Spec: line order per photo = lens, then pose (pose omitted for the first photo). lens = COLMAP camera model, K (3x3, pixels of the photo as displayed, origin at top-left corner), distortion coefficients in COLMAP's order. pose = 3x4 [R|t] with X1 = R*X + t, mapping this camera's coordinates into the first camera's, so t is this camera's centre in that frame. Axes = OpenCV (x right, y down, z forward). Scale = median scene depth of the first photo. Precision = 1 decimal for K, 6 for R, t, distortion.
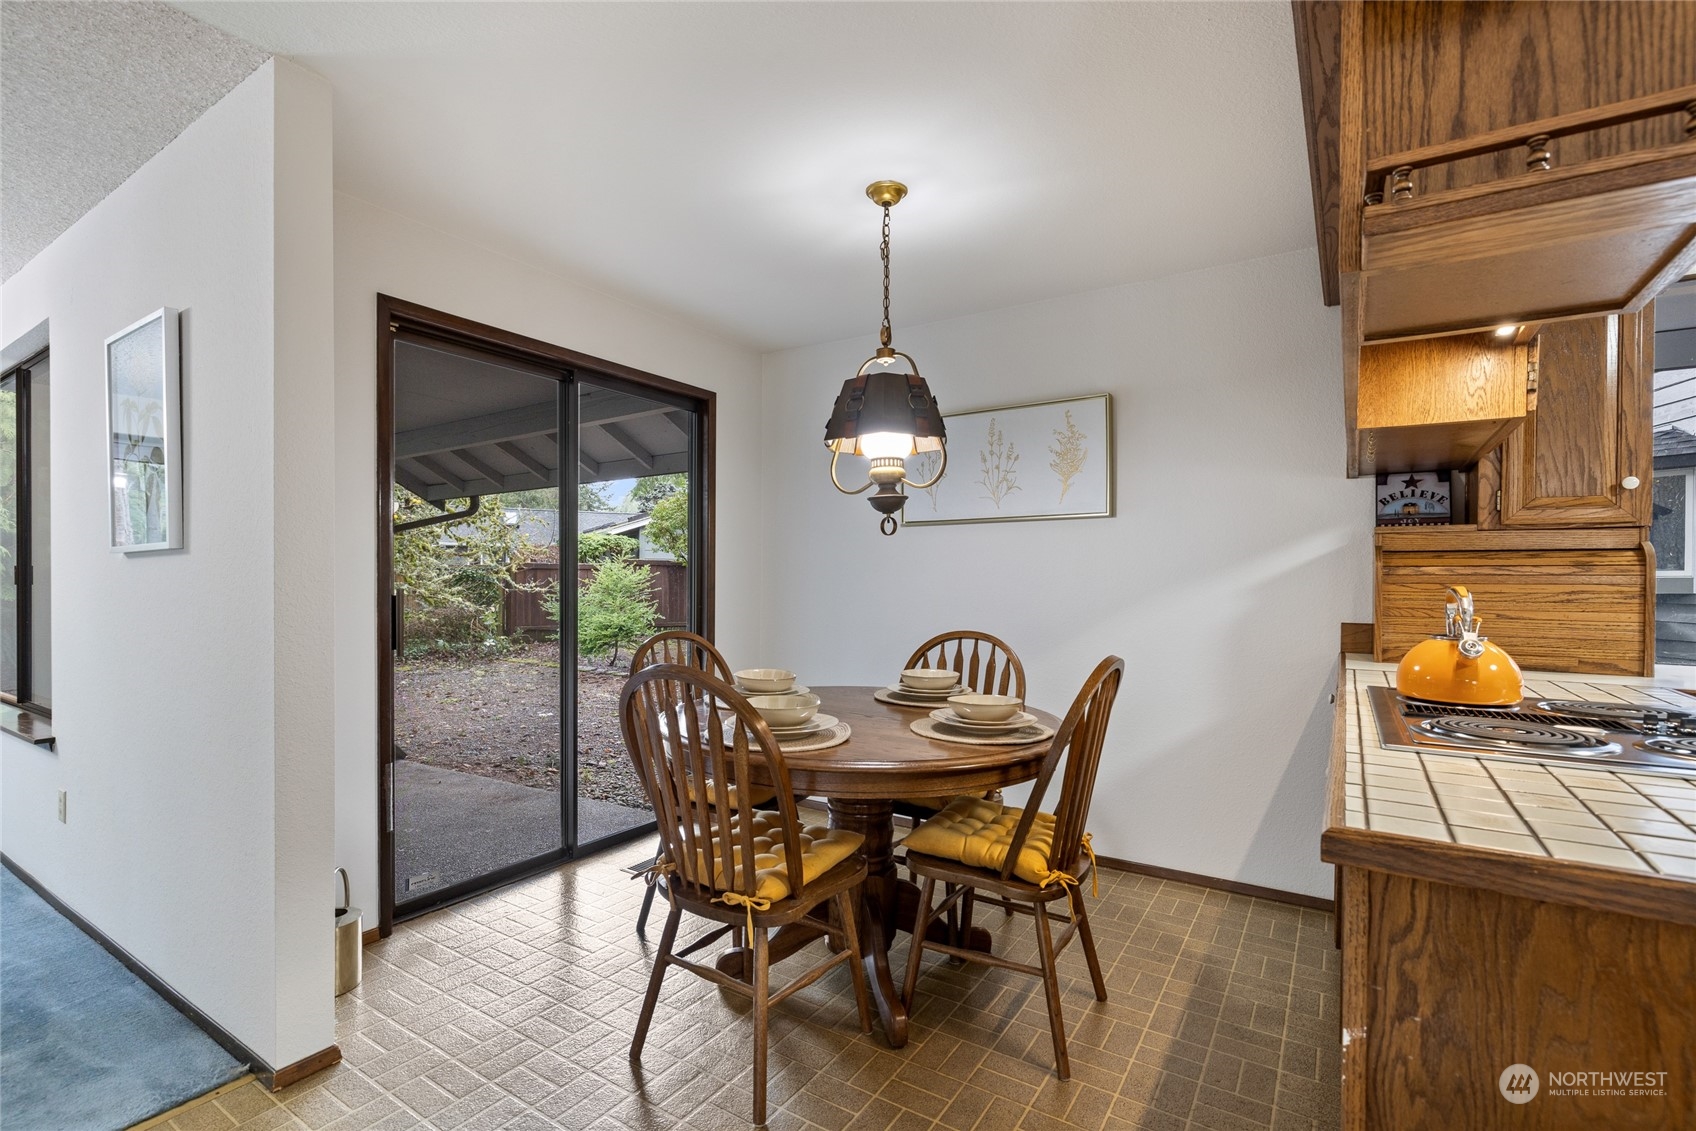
lens RADIAL K [[775.8, 0, 844.5], [0, 775.8, 573.7], [0, 0, 1]] dist [-0.001465, 0.000175]
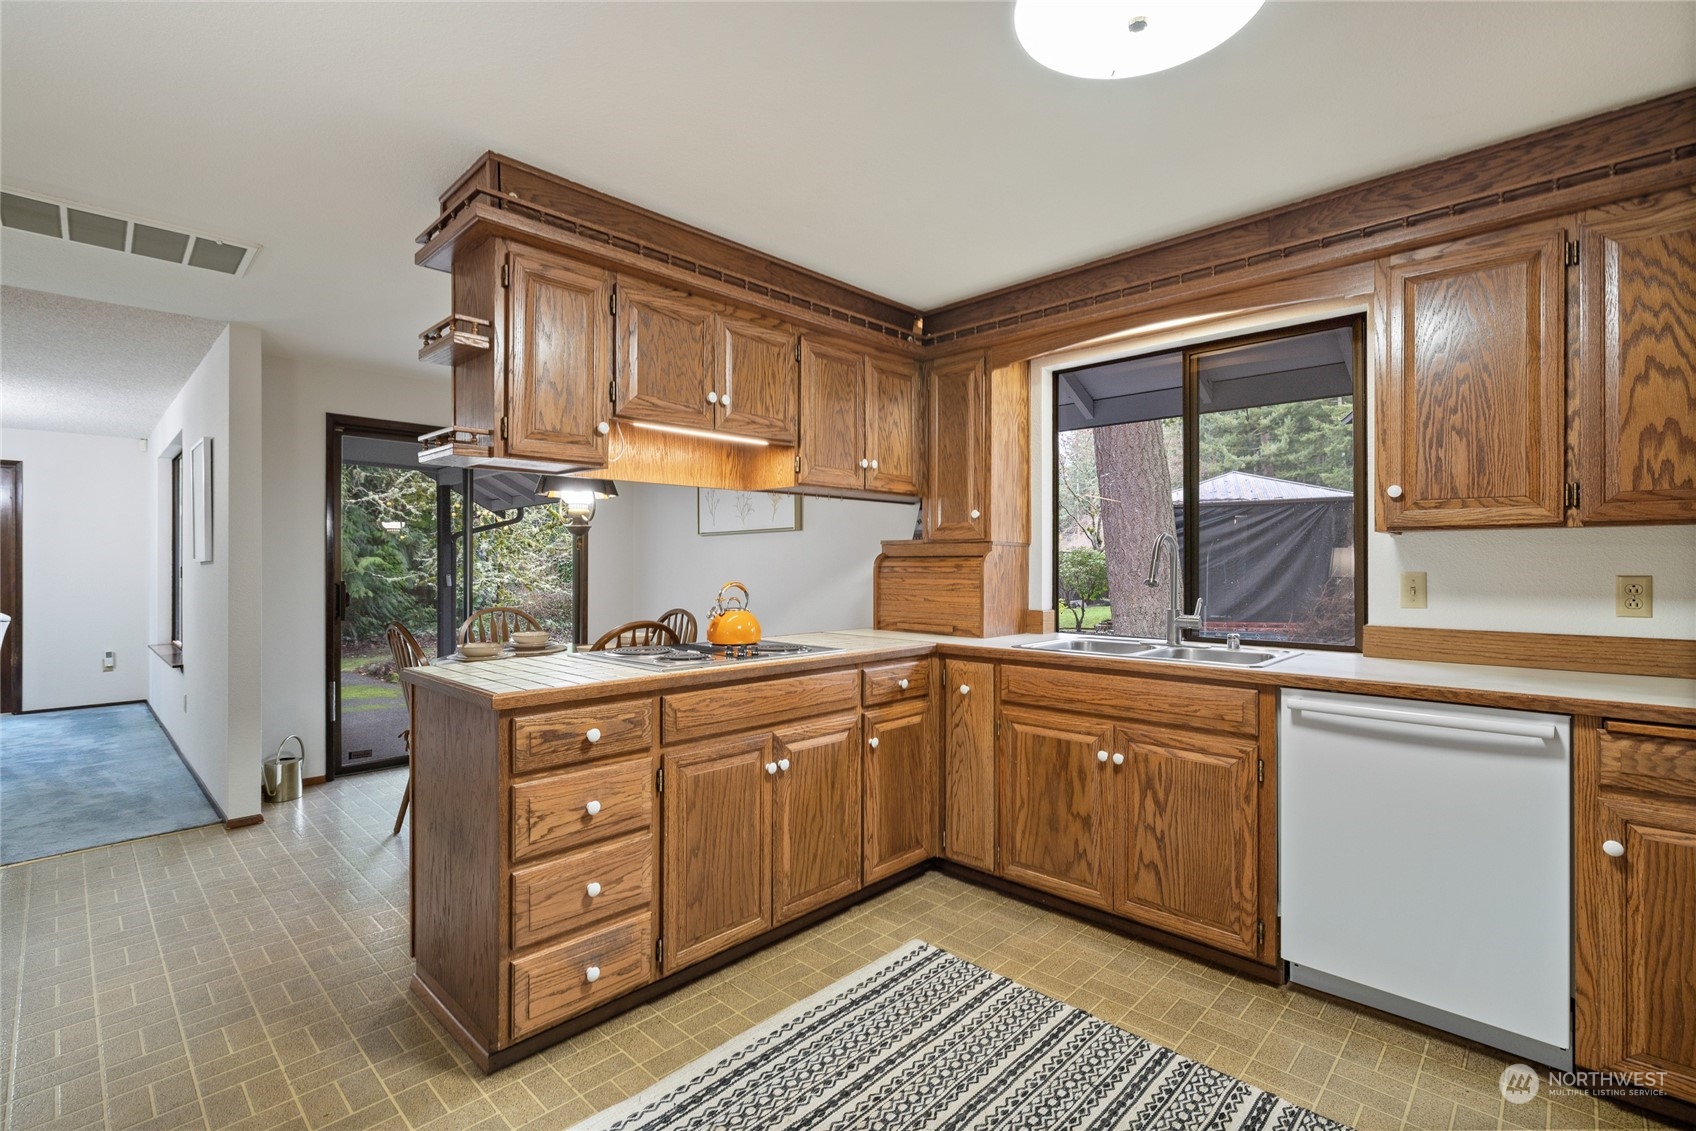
lens RADIAL K [[775.8, 0, 851.1], [0, 775.8, 564.7], [0, 0, 1]] dist [-0.001465, 0.000175]
pose [[0.984598, -0.009188, -0.174593, 0.901109], [0.010928, 0.999900, 0.009009, -0.028142], [0.174493, -0.010778, 0.984599, -0.528705]]
